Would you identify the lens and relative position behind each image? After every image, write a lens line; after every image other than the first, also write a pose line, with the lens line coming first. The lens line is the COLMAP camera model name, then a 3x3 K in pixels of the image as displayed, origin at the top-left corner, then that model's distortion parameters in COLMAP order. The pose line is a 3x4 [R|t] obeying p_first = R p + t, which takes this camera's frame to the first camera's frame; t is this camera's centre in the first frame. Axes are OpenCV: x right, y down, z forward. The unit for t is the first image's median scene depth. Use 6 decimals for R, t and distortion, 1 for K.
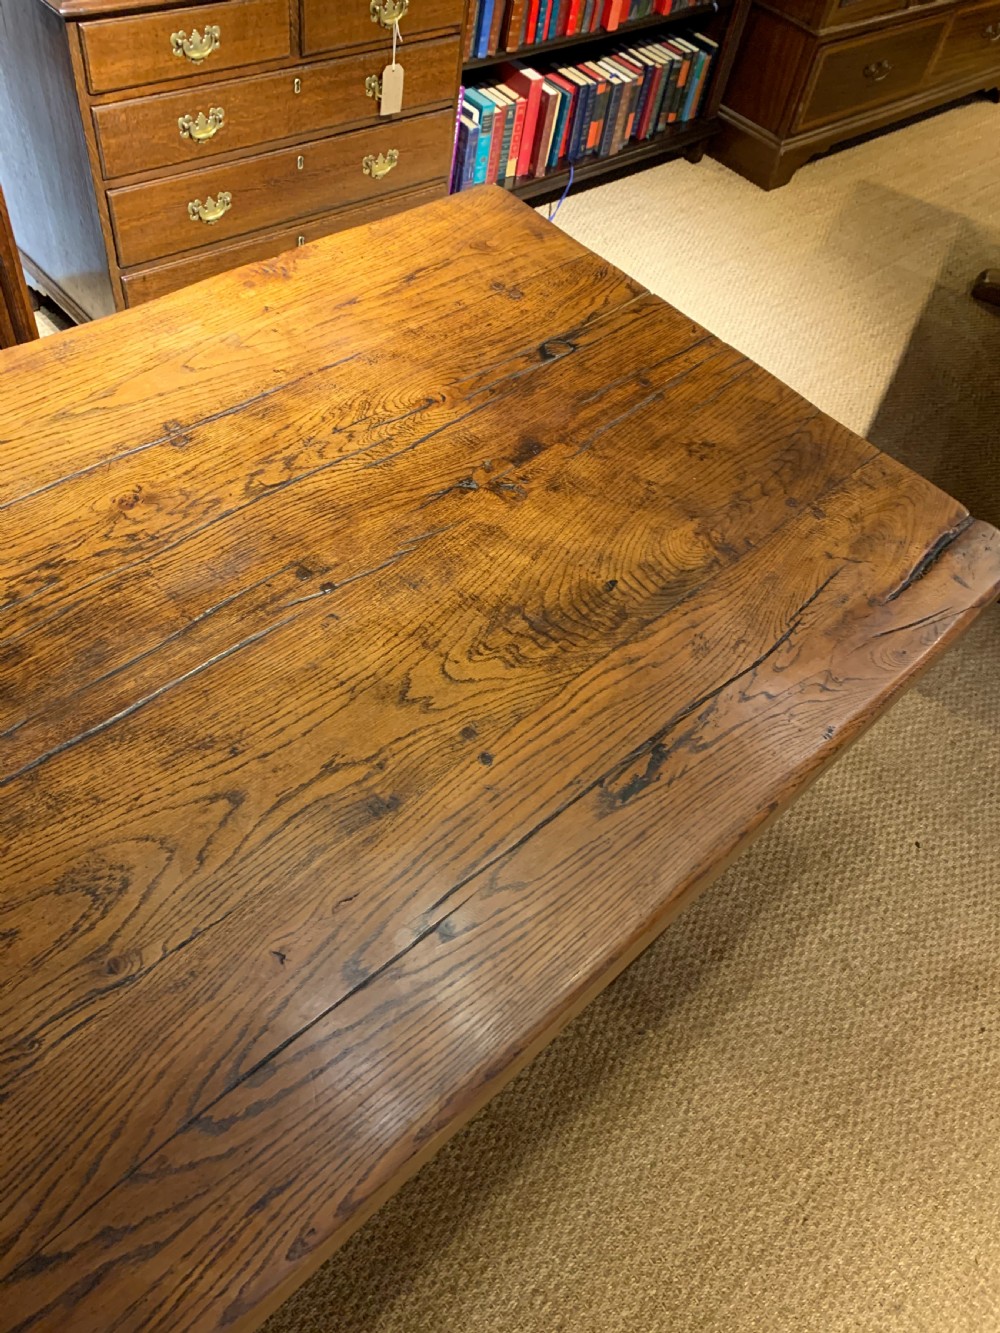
lens RADIAL K [[1026.4, 0, 506.1], [0, 1026.4, 657.1], [0, 0, 1]] dist [0.015619, -0.017581]
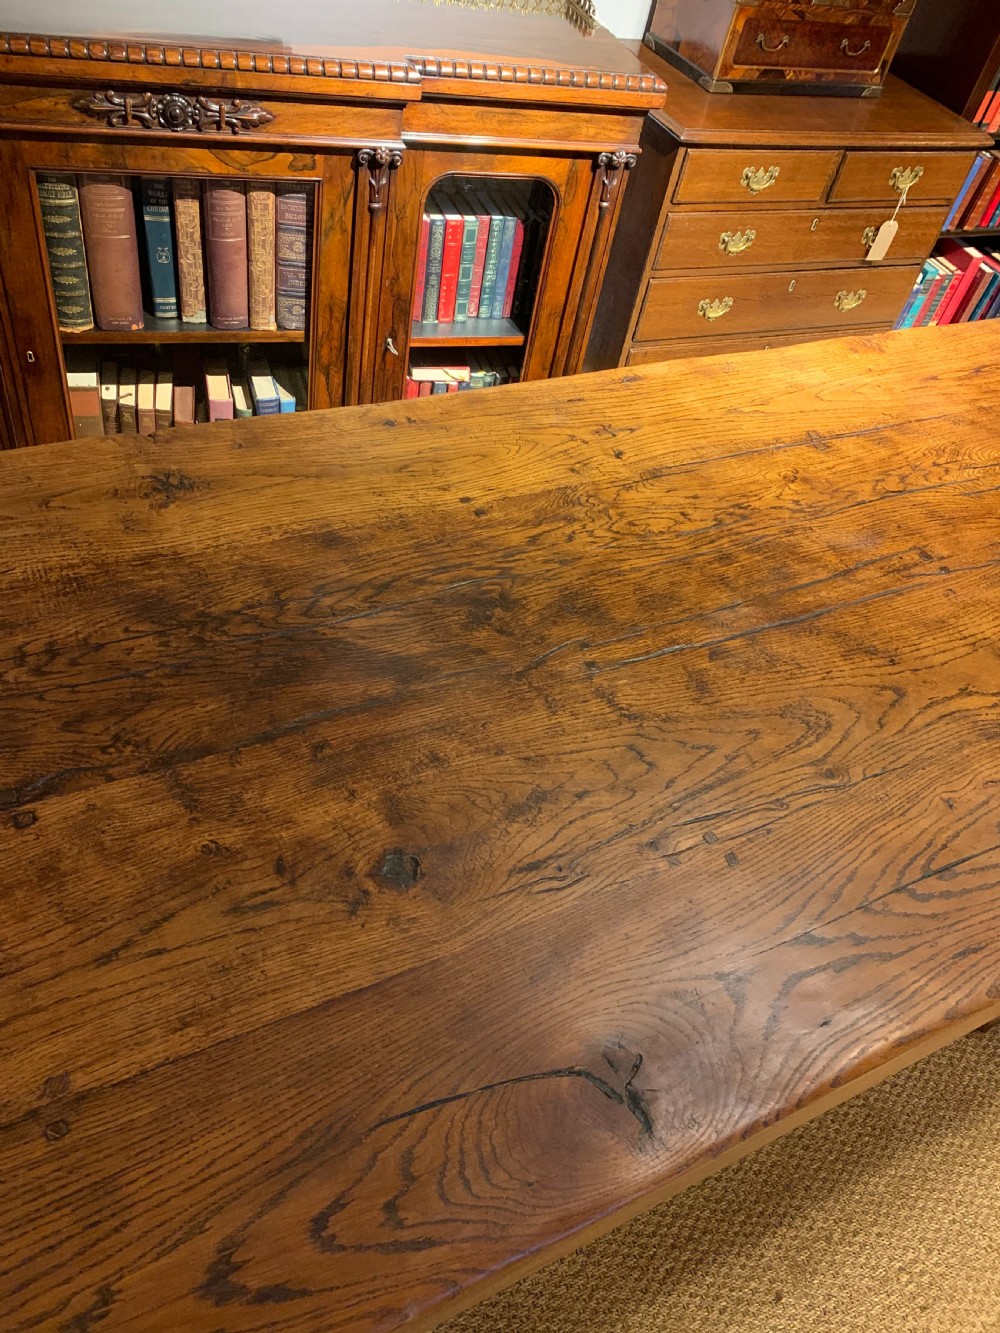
lens RADIAL K [[1026.4, 0, 505.6], [0, 1026.4, 660.3], [0, 0, 1]] dist [0.015619, -0.017581]
pose [[0.956802, 0.225692, -0.183286, -0.327566], [-0.248261, 0.962309, -0.111033, 0.235261], [0.151318, 0.151739, 0.976769, -0.220473]]
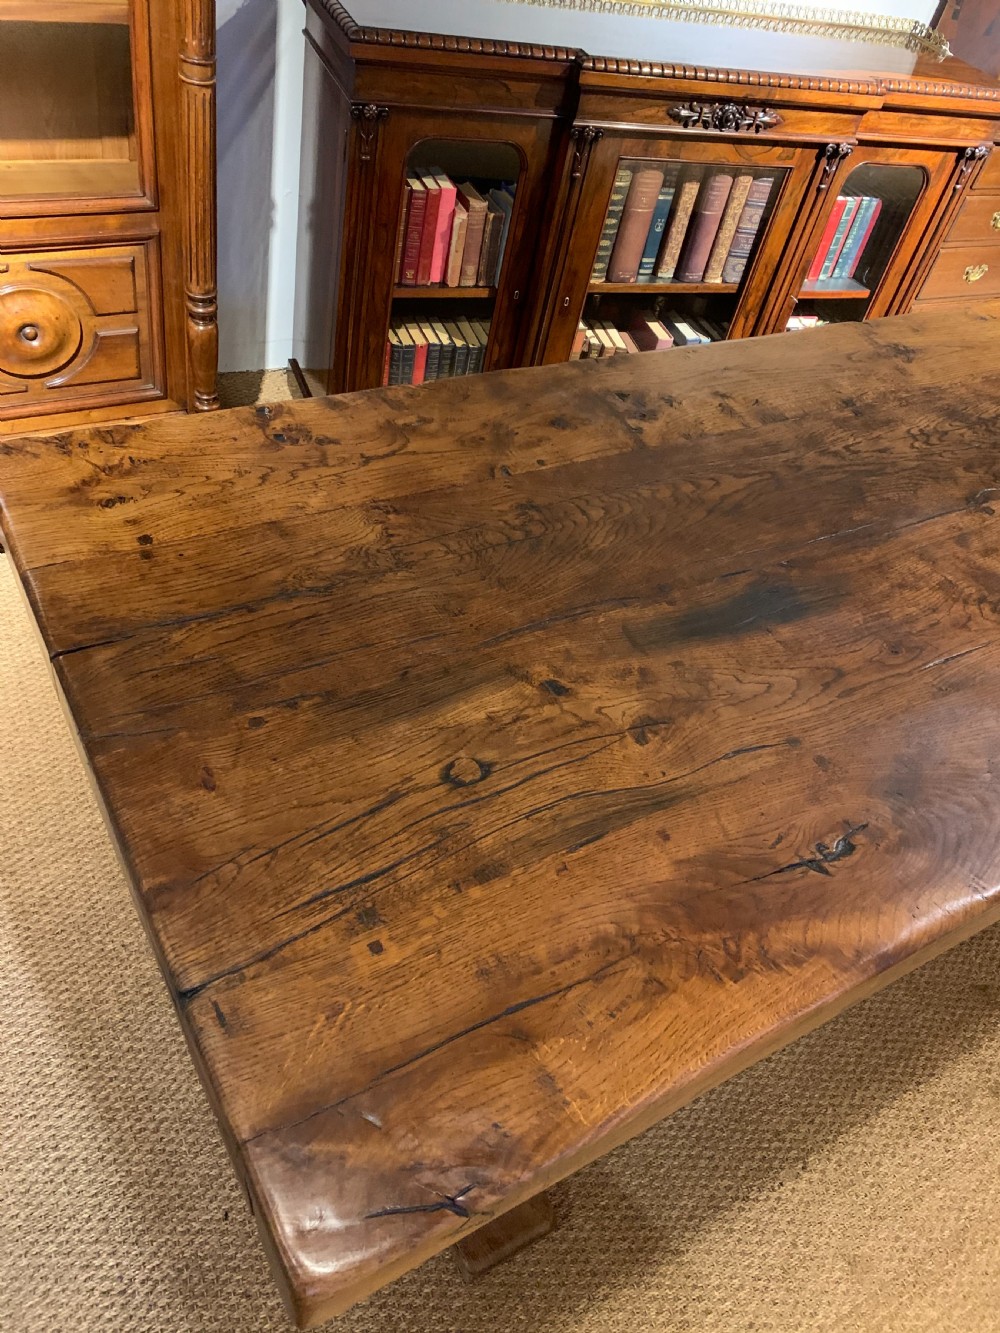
lens RADIAL K [[1026.4, 0, 500.1], [0, 1026.4, 658.9], [0, 0, 1]] dist [0.015619, -0.017581]
pose [[0.971821, 0.192556, -0.135964, -1.023504], [-0.211149, 0.967522, -0.138989, 0.744322], [0.104785, 0.163781, 0.980916, -0.737684]]
